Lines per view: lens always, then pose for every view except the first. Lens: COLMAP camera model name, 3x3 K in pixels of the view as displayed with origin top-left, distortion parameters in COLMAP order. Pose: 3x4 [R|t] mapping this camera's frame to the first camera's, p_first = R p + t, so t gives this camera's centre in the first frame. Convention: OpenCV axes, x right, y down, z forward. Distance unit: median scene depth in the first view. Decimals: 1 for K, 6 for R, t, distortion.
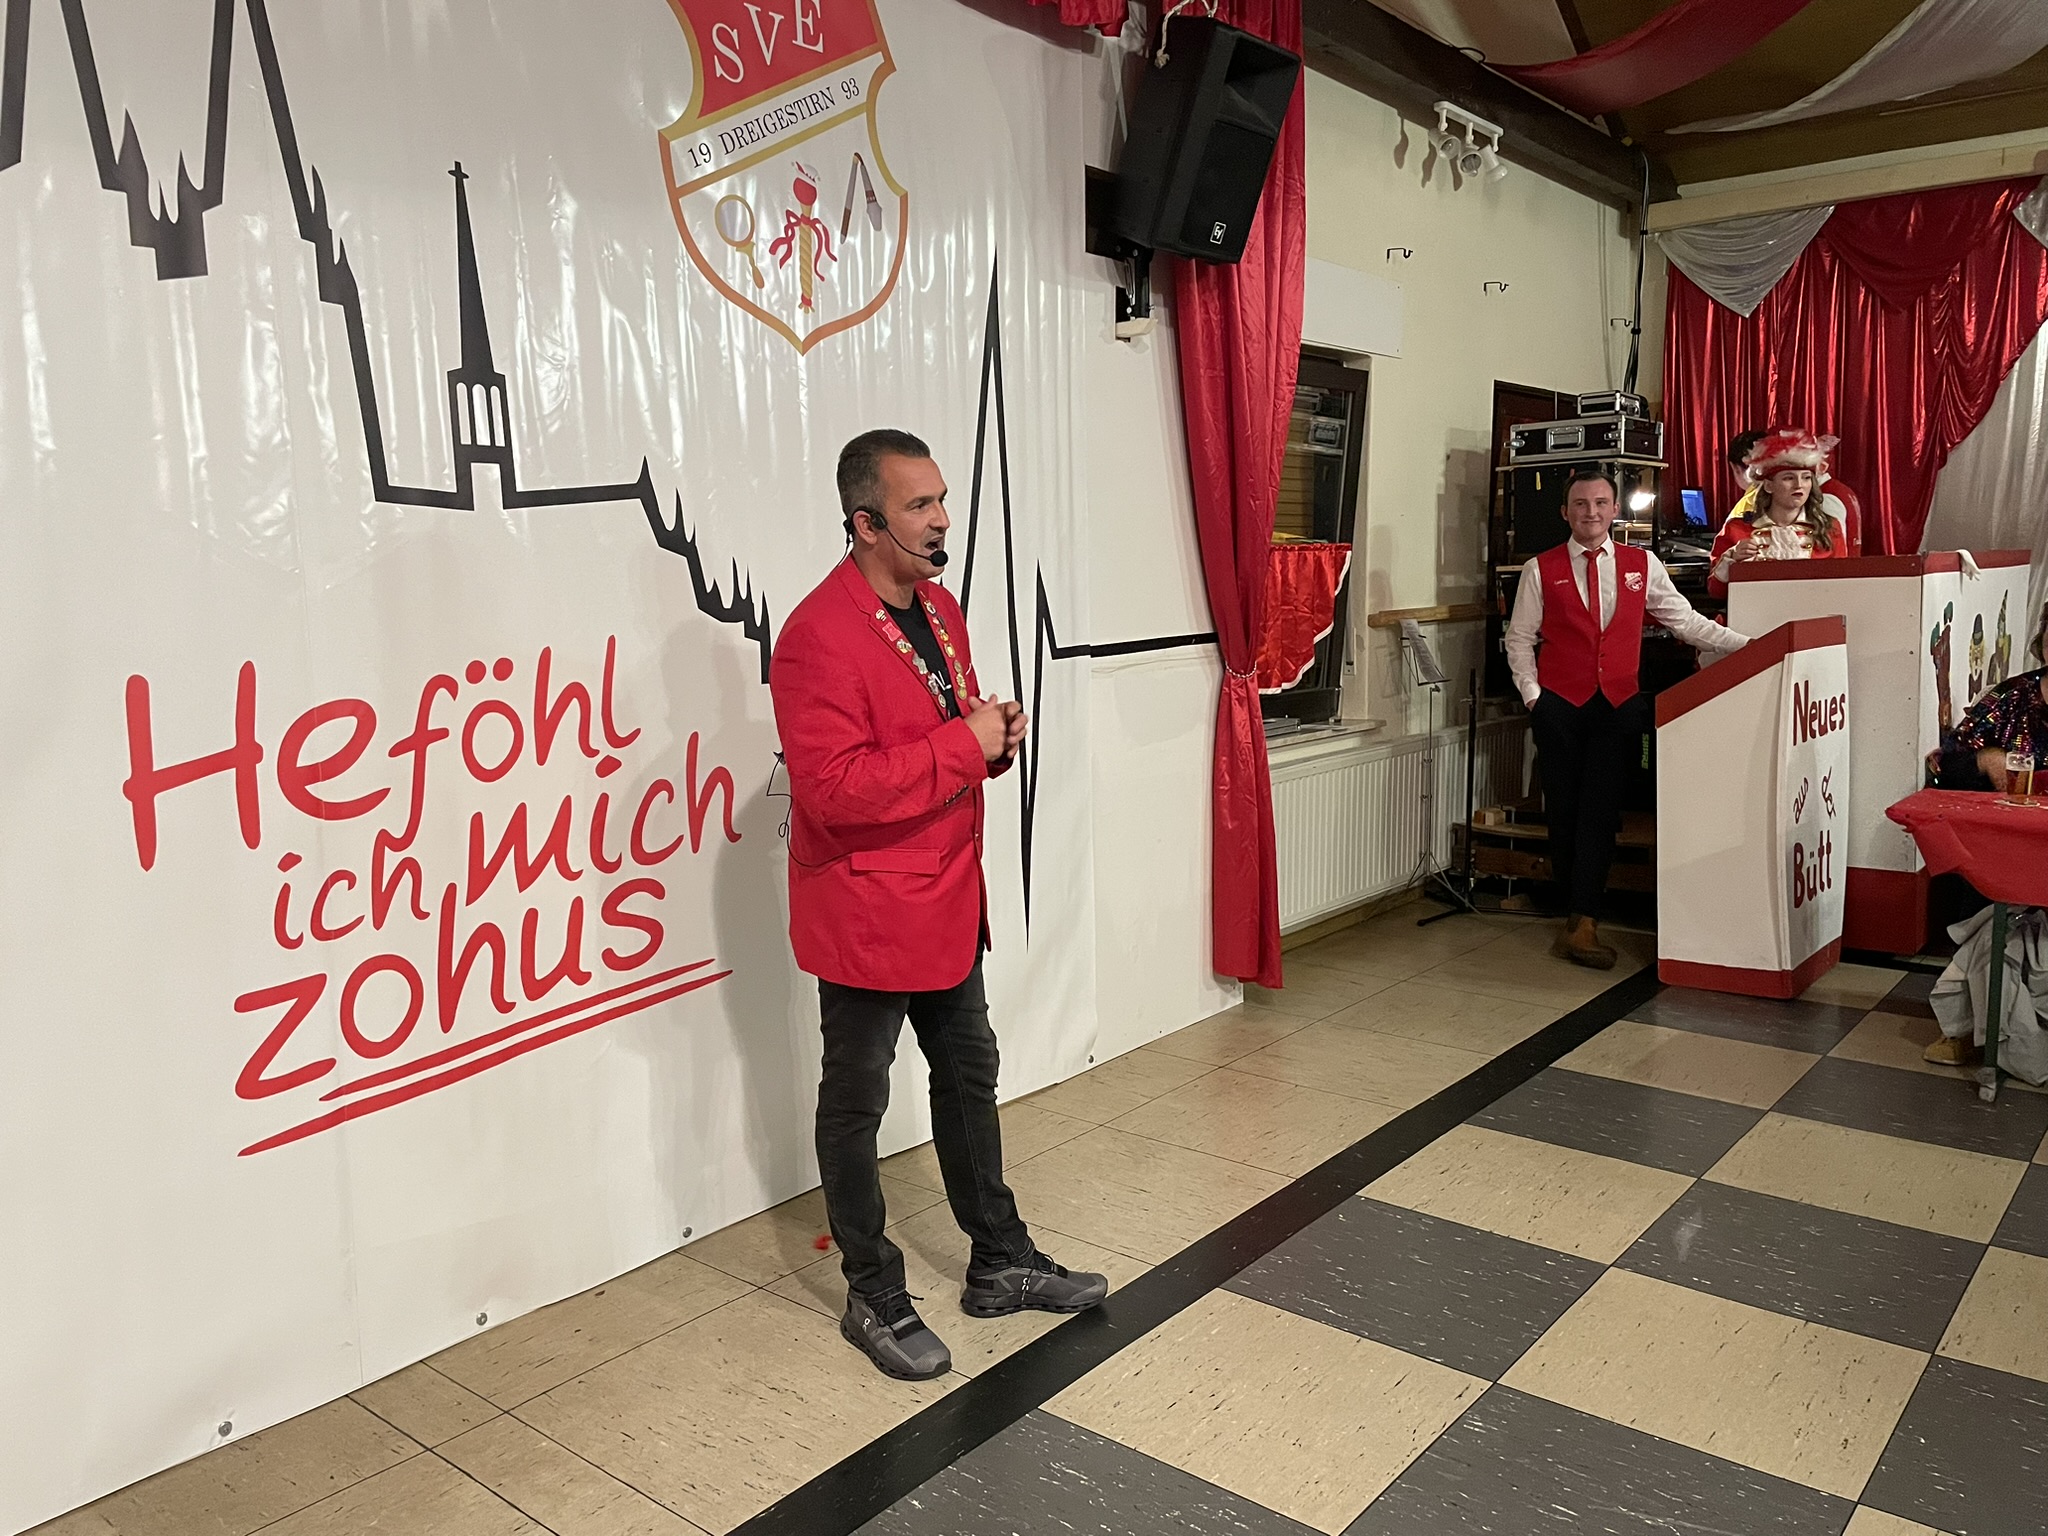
lens RADIAL K [[1534.3, 0, 1004.9], [0, 1534.3, 768.0], [0, 0, 1]] dist [0.073736, -0.100501]
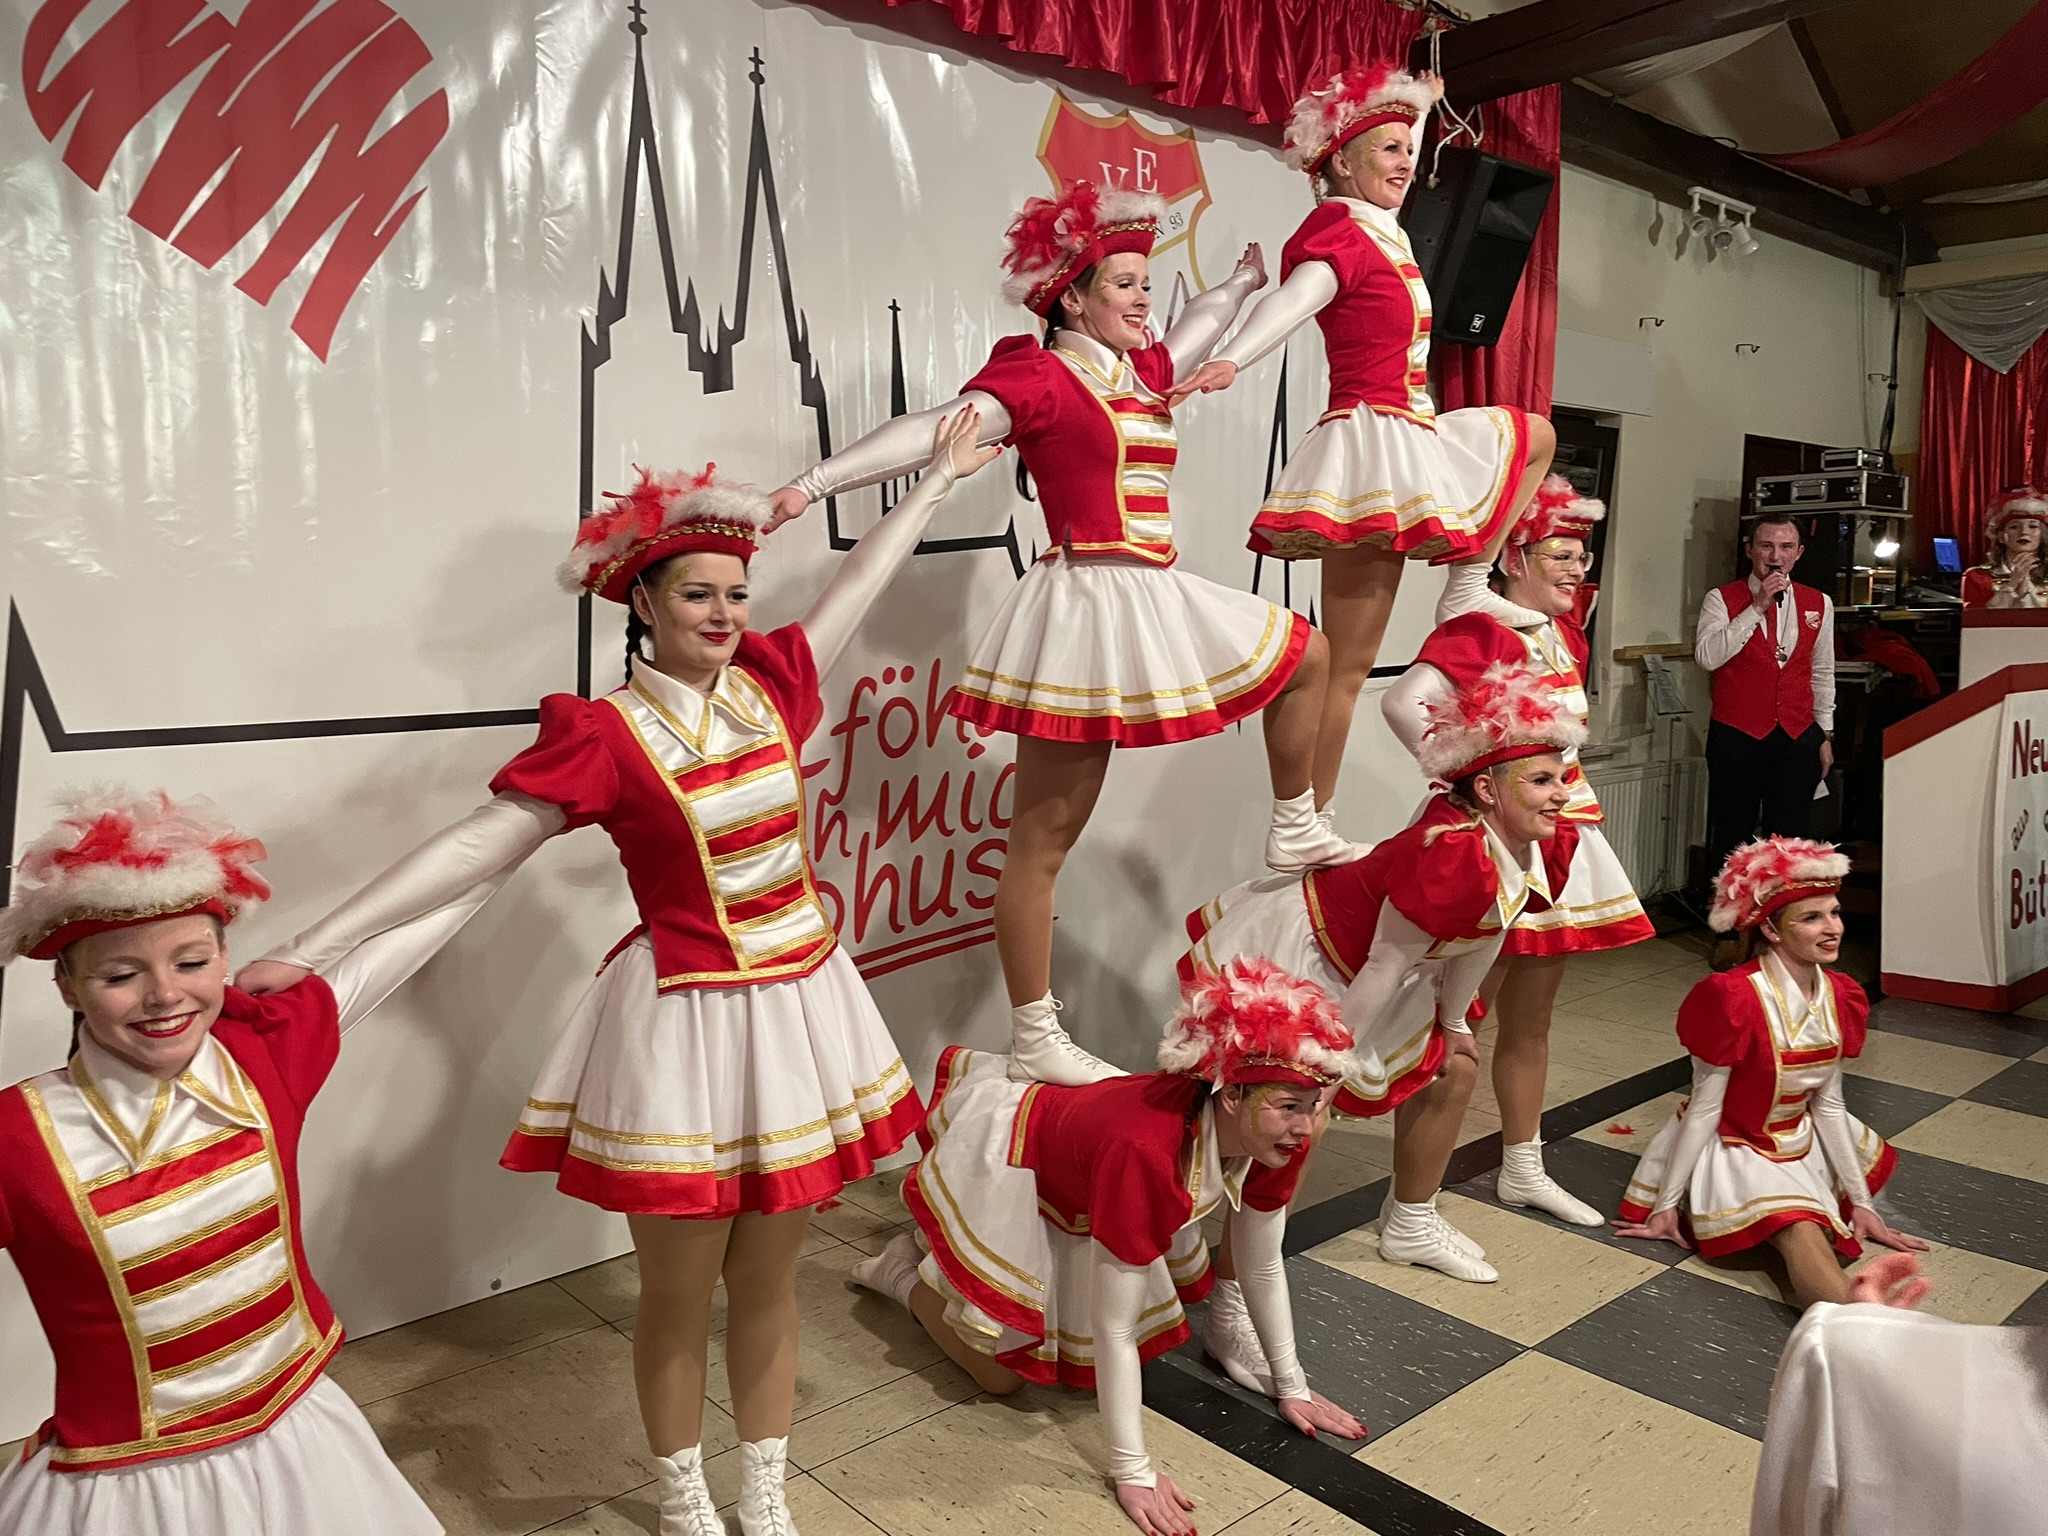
lens RADIAL K [[1534.3, 0, 1039.9], [0, 1534.3, 756.2], [0, 0, 1]] dist [0.073736, -0.100501]
pose [[0.989842, 0.033675, -0.138123, -0.021370], [-0.036963, 0.999090, -0.021306, 0.025525], [0.137280, 0.026195, 0.990186, -0.242909]]
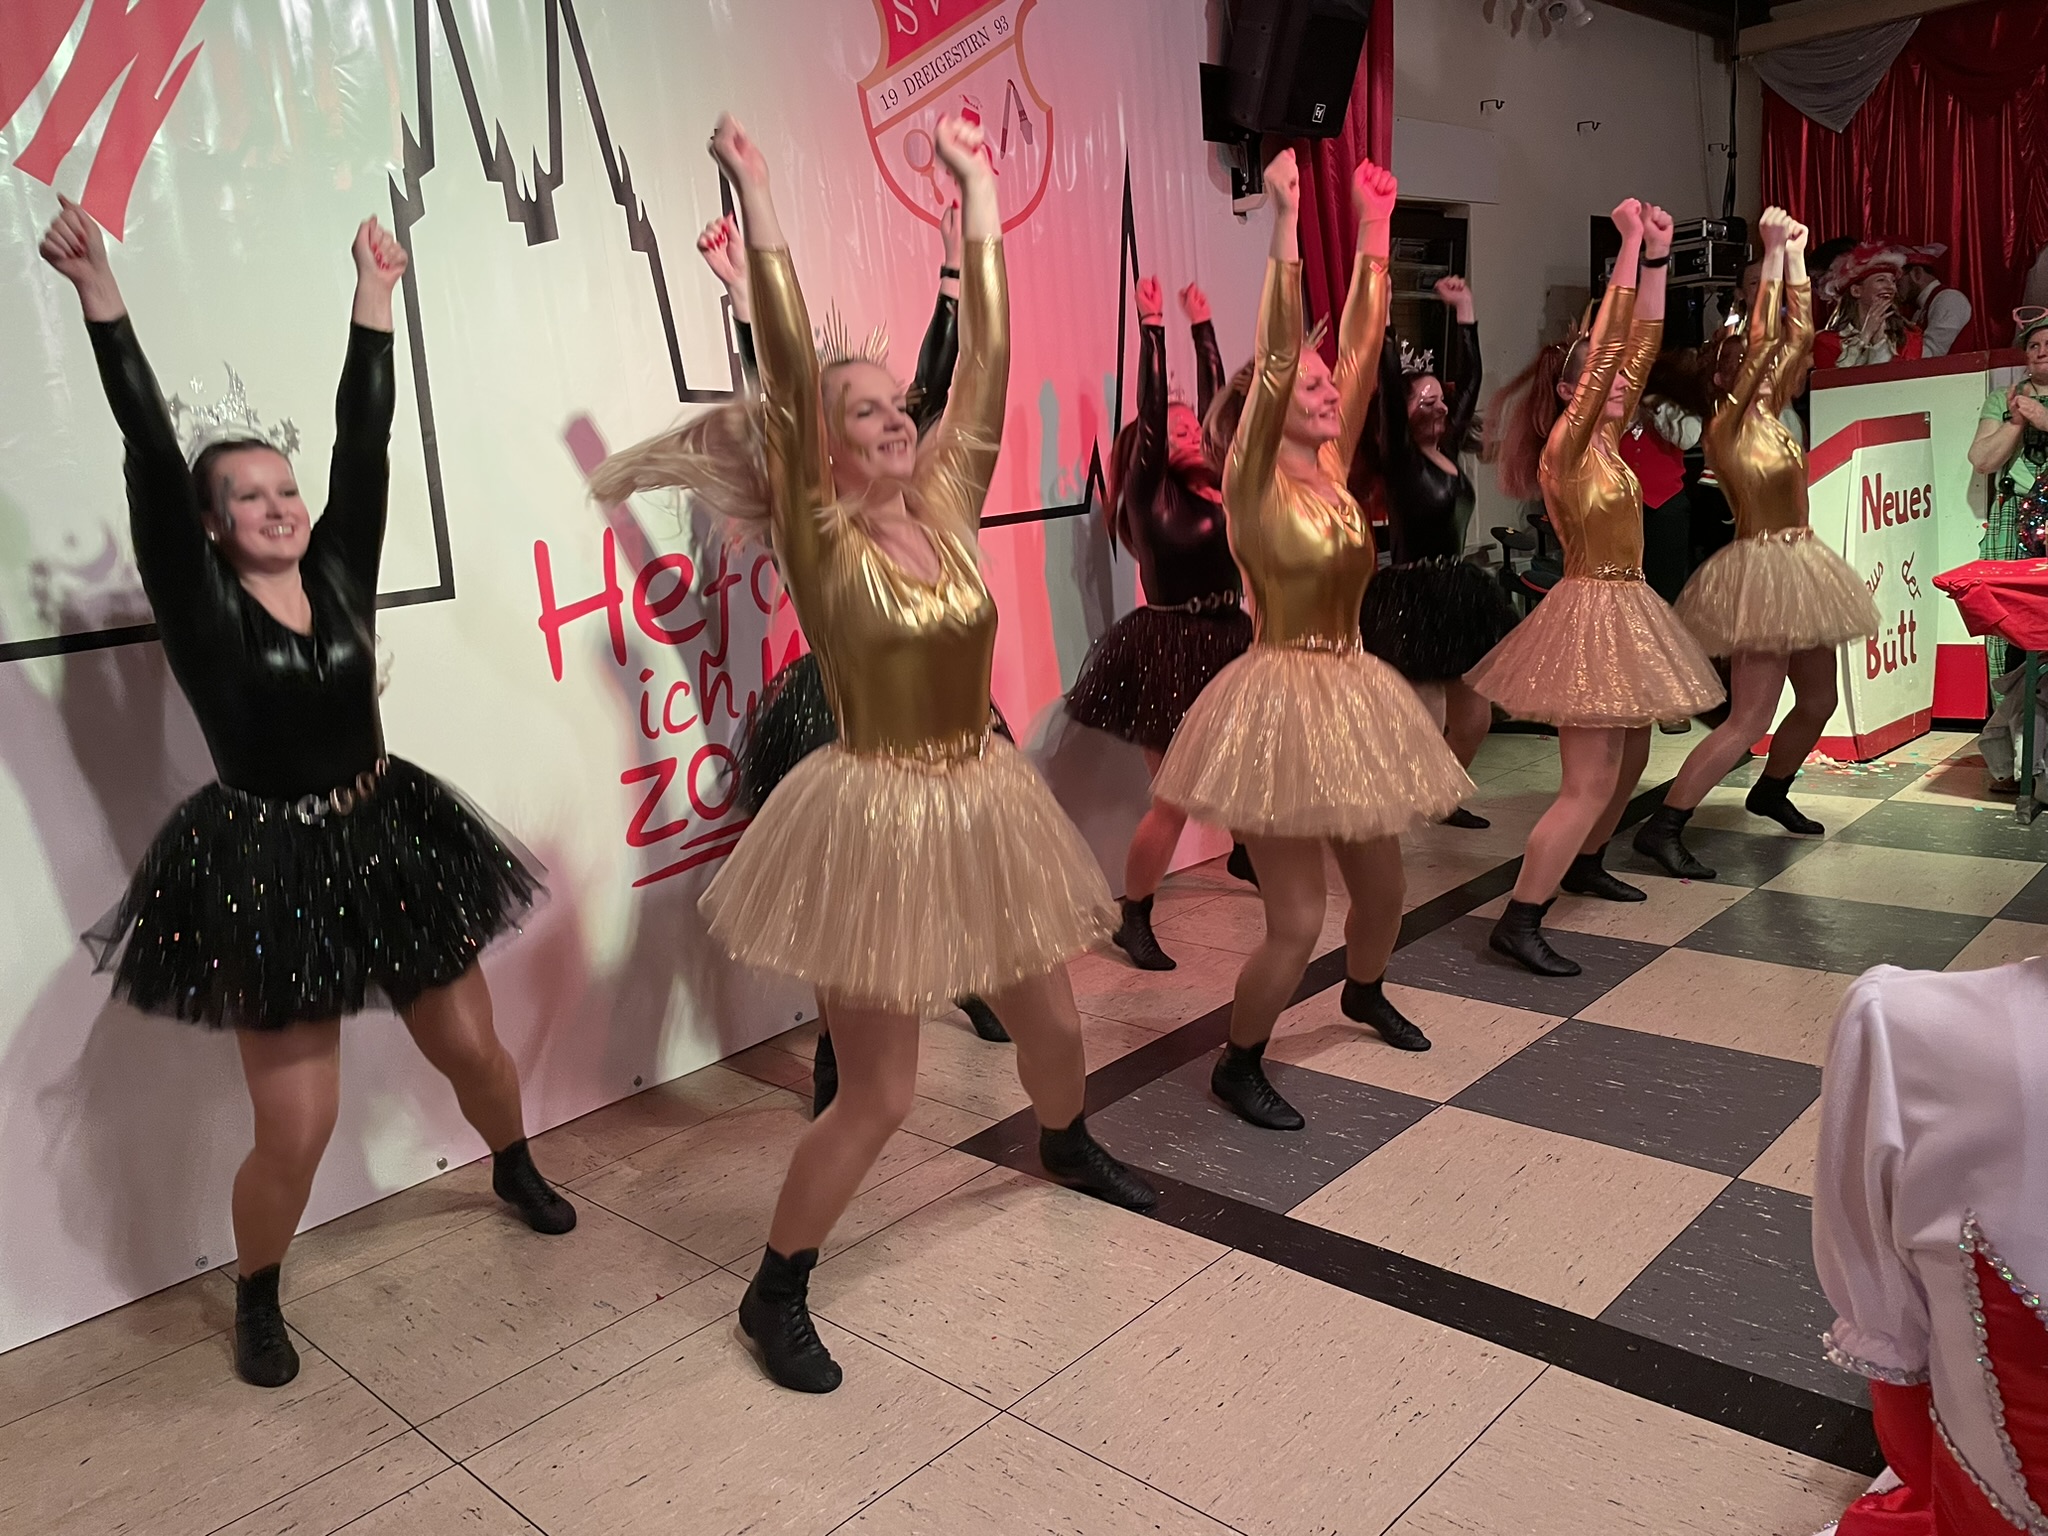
lens RADIAL K [[1534.3, 0, 1007.4], [0, 1534.3, 792.5], [0, 0, 1]] dist [0.073736, -0.100501]
pose [[0.994622, -0.057155, -0.086373, -0.025018], [0.064570, 0.994232, 0.085637, 0.050133], [0.080980, -0.090753, 0.992575, -0.246338]]
